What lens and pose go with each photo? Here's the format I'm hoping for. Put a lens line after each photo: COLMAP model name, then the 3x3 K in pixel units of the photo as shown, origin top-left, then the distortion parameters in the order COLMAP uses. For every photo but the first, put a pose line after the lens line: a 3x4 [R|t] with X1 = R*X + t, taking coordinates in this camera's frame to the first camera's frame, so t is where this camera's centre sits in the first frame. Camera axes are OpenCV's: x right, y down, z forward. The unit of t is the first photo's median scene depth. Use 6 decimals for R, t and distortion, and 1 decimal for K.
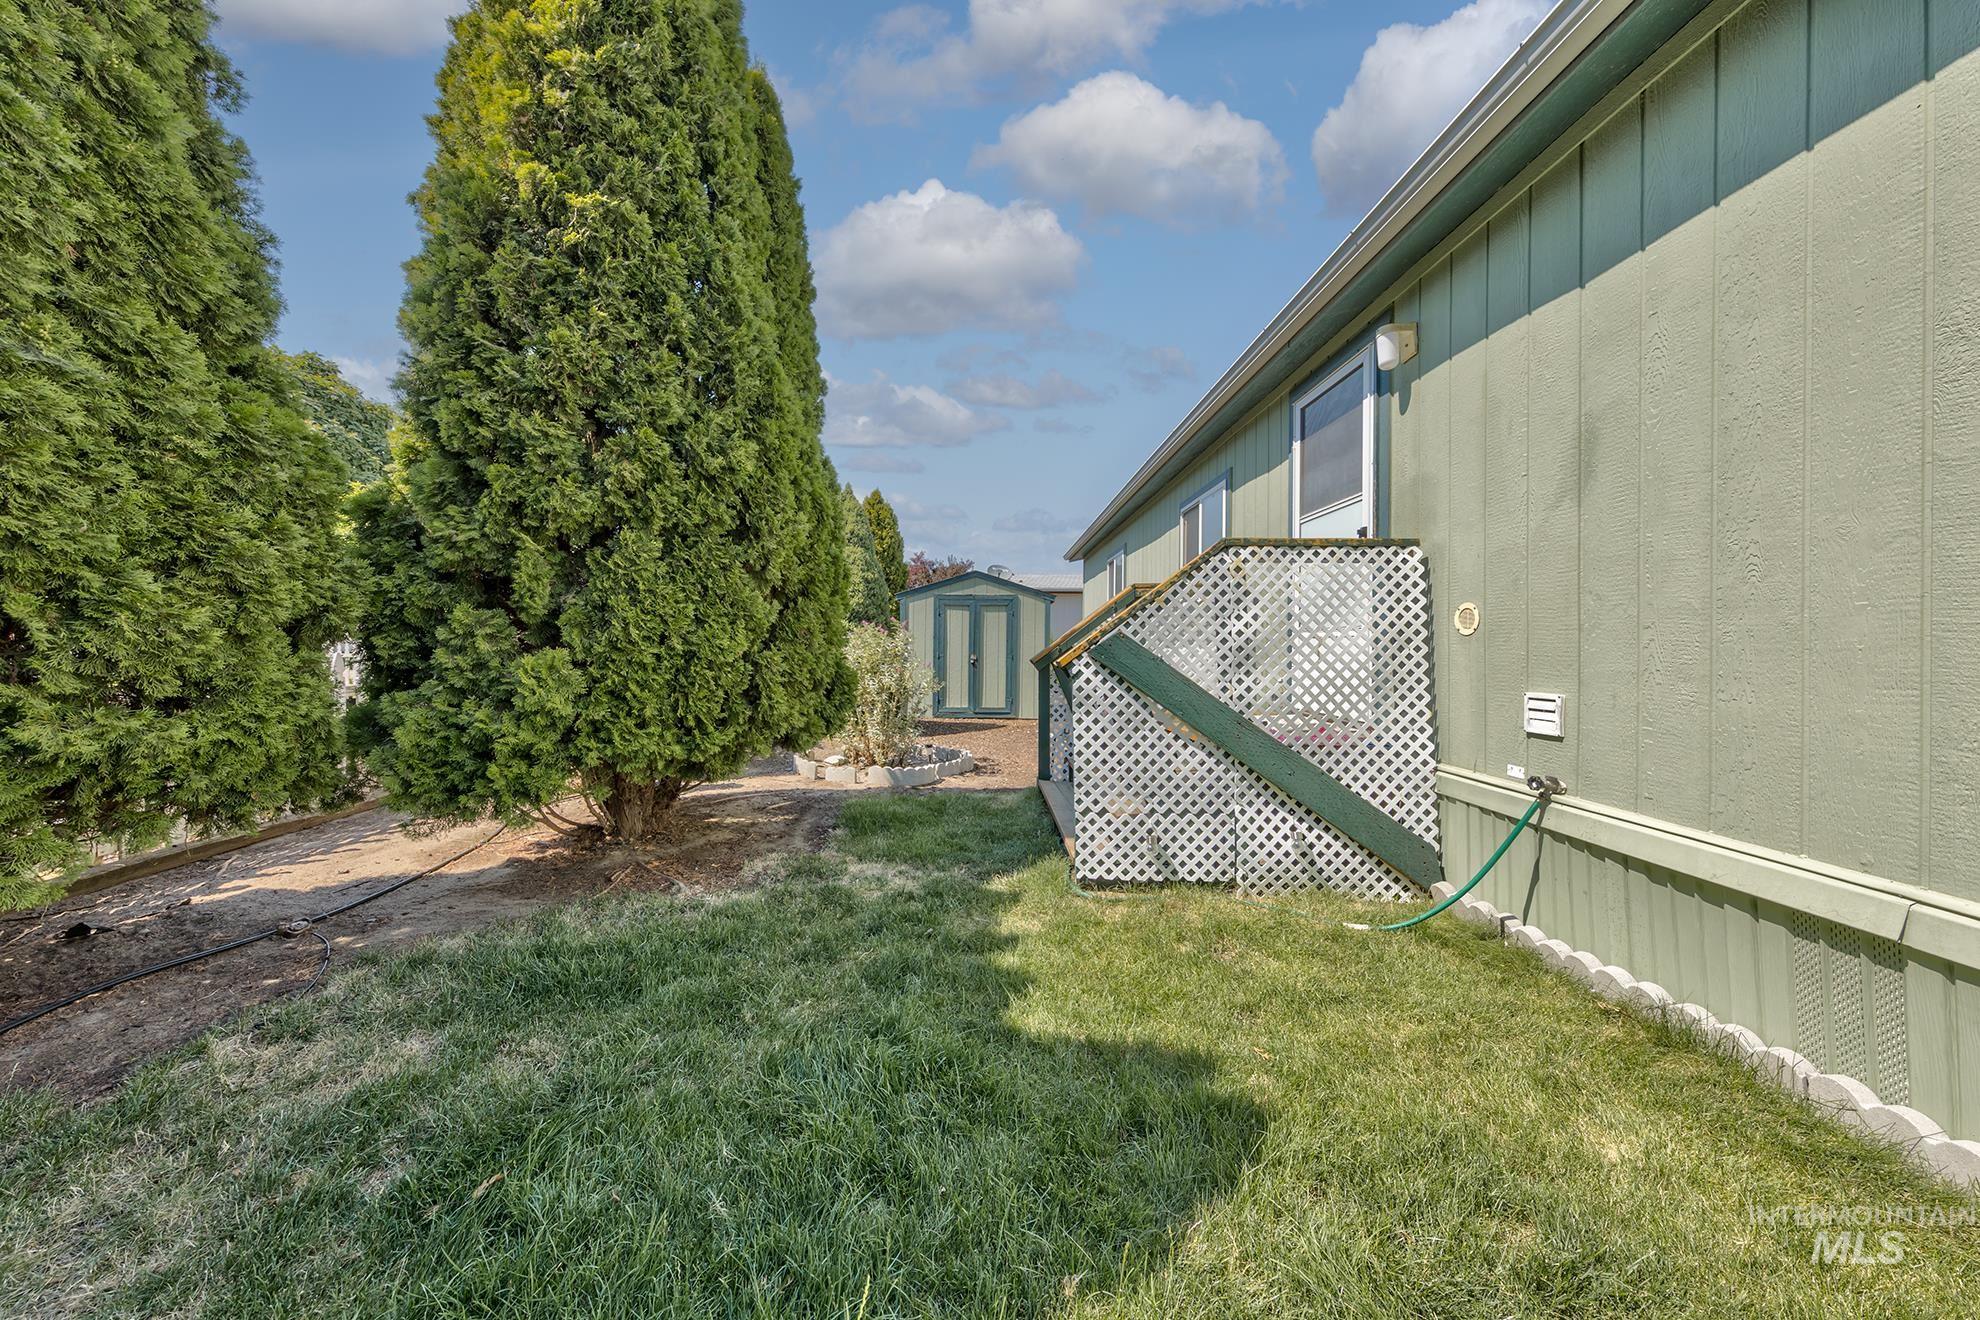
lens RADIAL K [[625.0, 0, 975.3], [0, 625.0, 649.9], [0, 0, 1]] dist [0.007031, -0.000183]
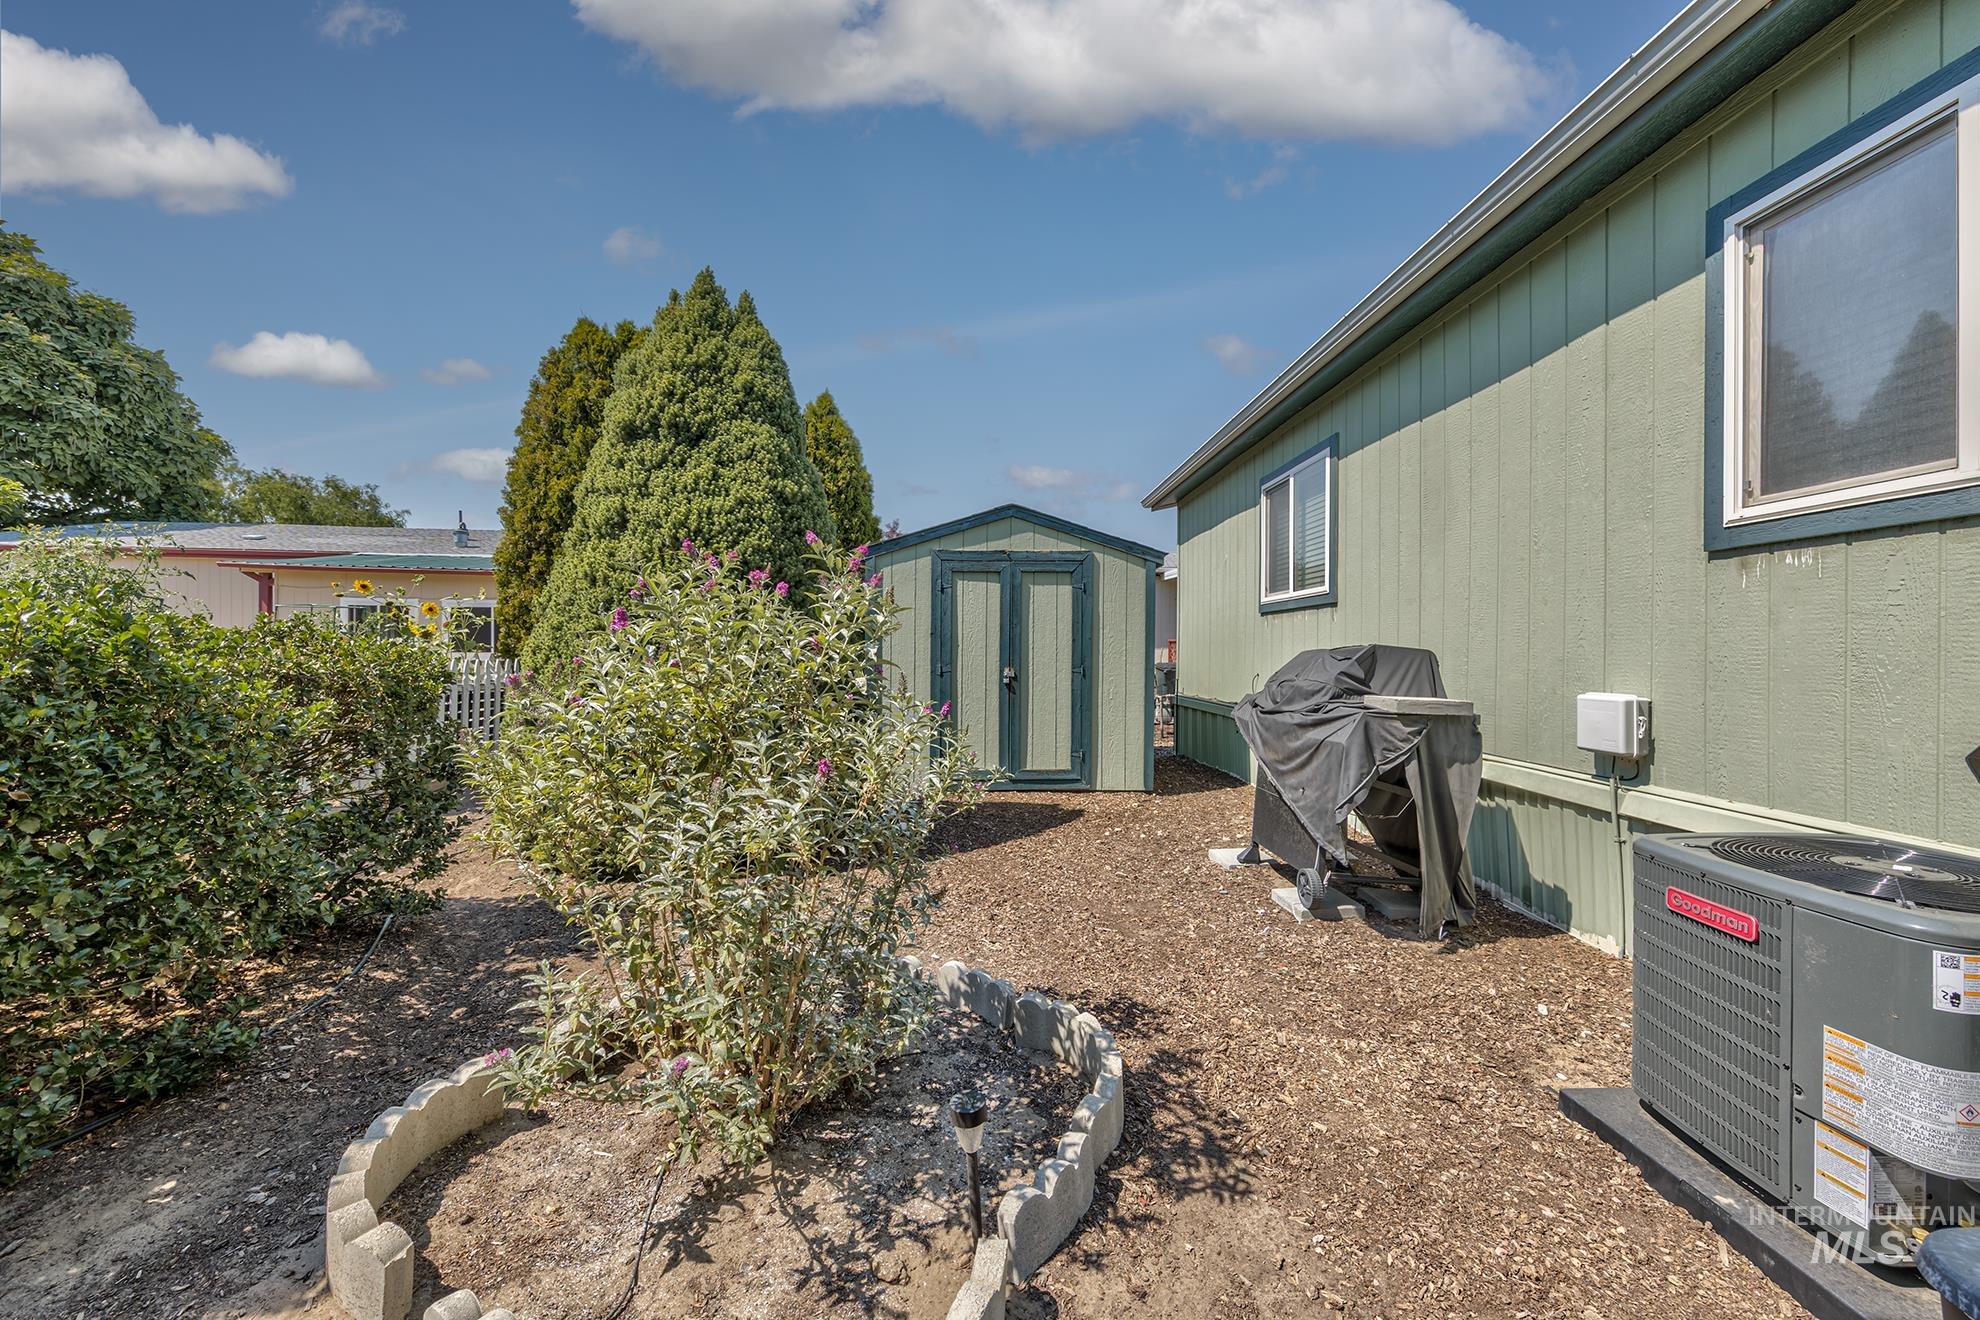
lens RADIAL K [[723.2, 0, 1003.1], [0, 723.2, 652.6], [0, 0, 1]] dist [-0.006453, 0.000348]
pose [[0.998437, -0.005178, 0.055651, -0.147385], [0.005522, 0.999967, -0.006038, -0.003107], [-0.055618, 0.006336, 0.998432, 1.485309]]
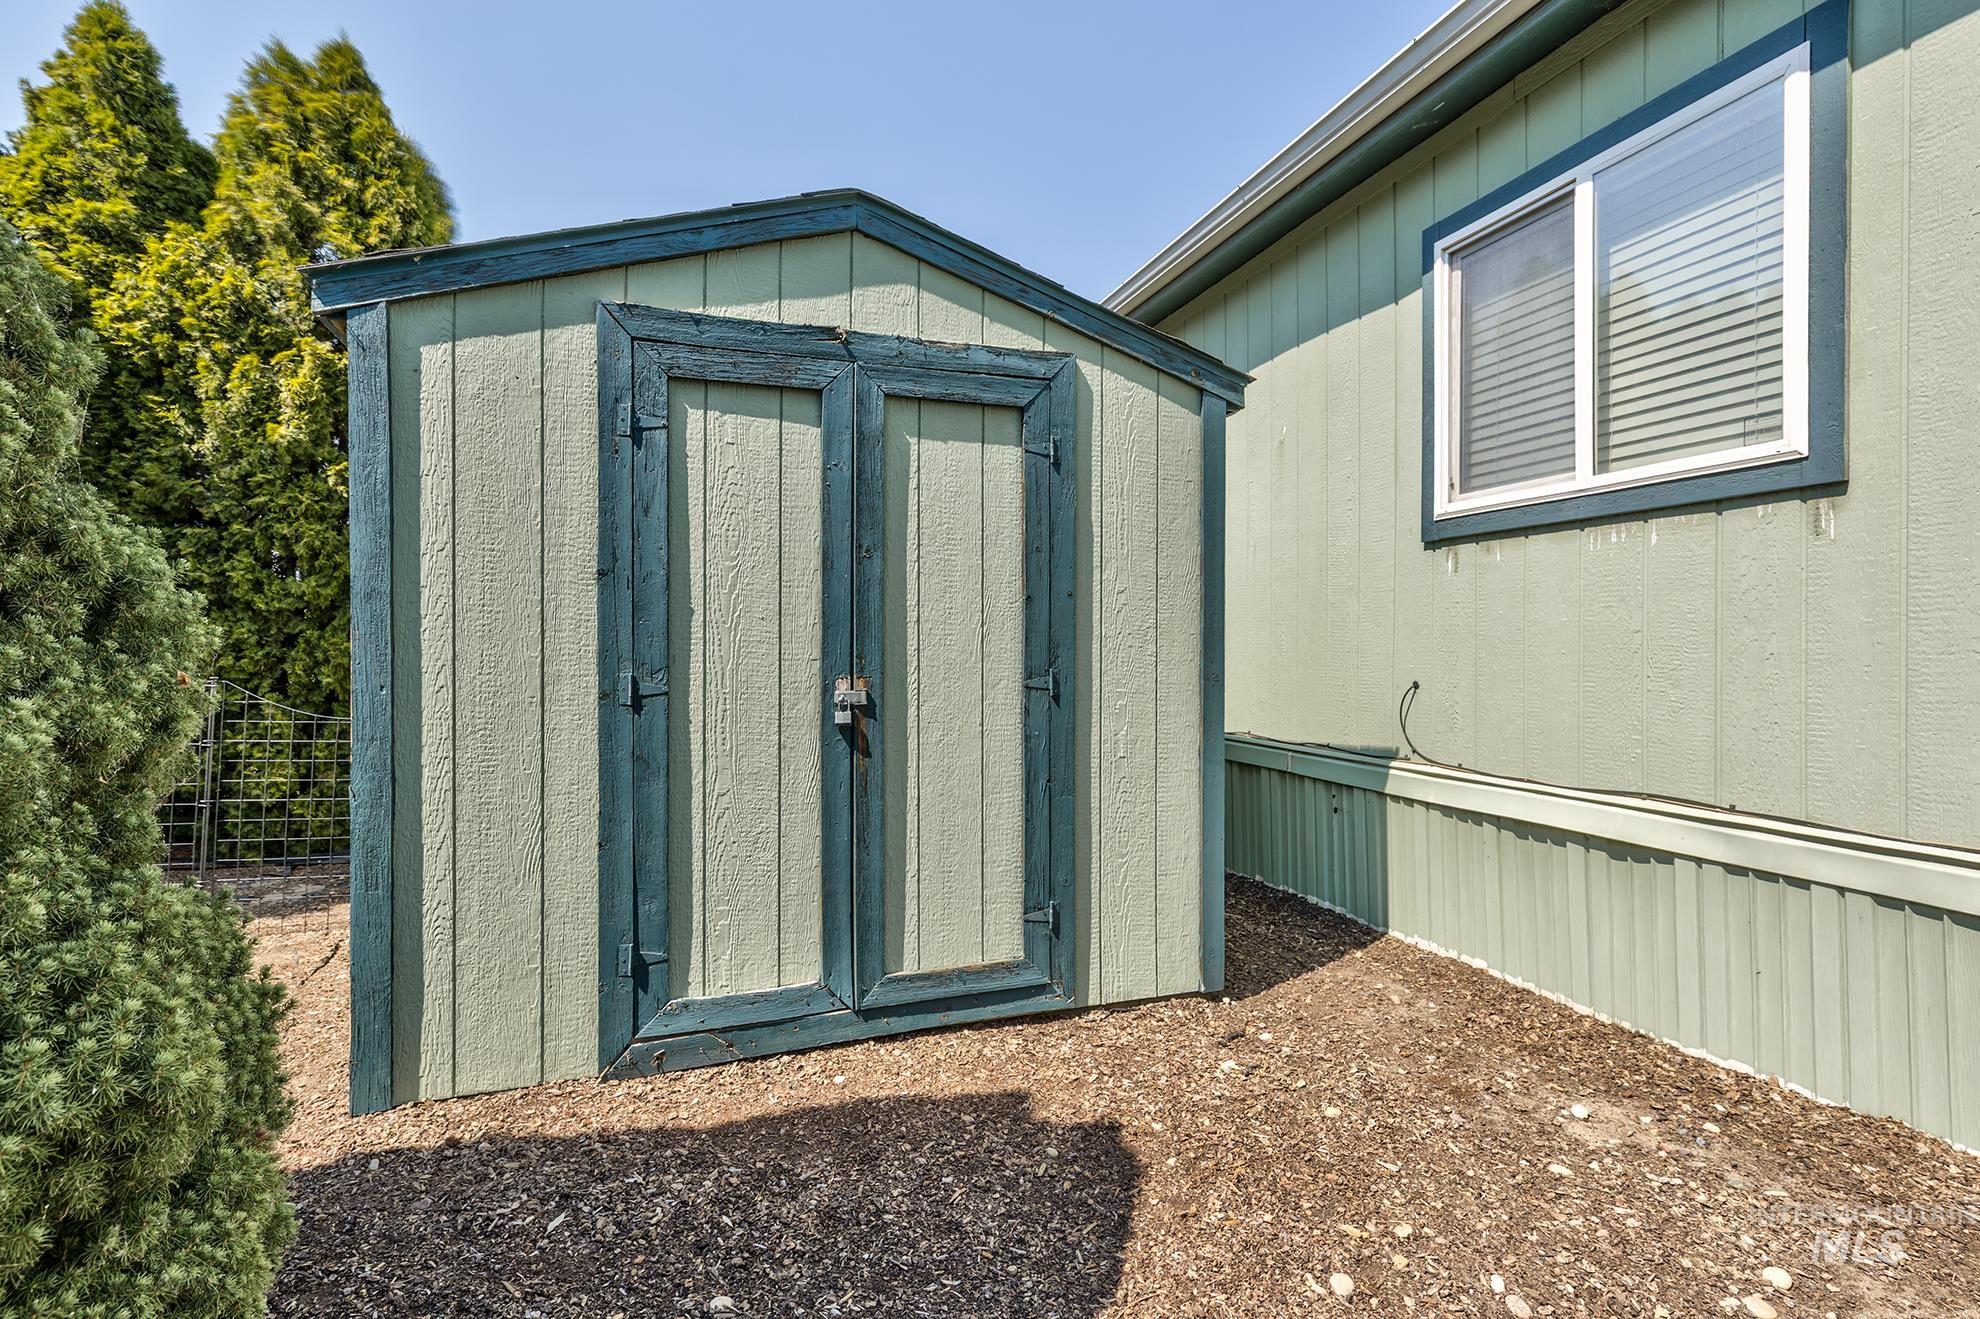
lens RADIAL K [[937.3, 0, 999.5], [0, 937.3, 640.6], [0, 0, 1]] dist [0.000895, 0.000583]
pose [[0.941262, -0.011890, 0.337467, -0.185186], [0.014152, 0.999891, -0.004245, -0.003084], [-0.337380, 0.008771, 0.941328, 2.699916]]
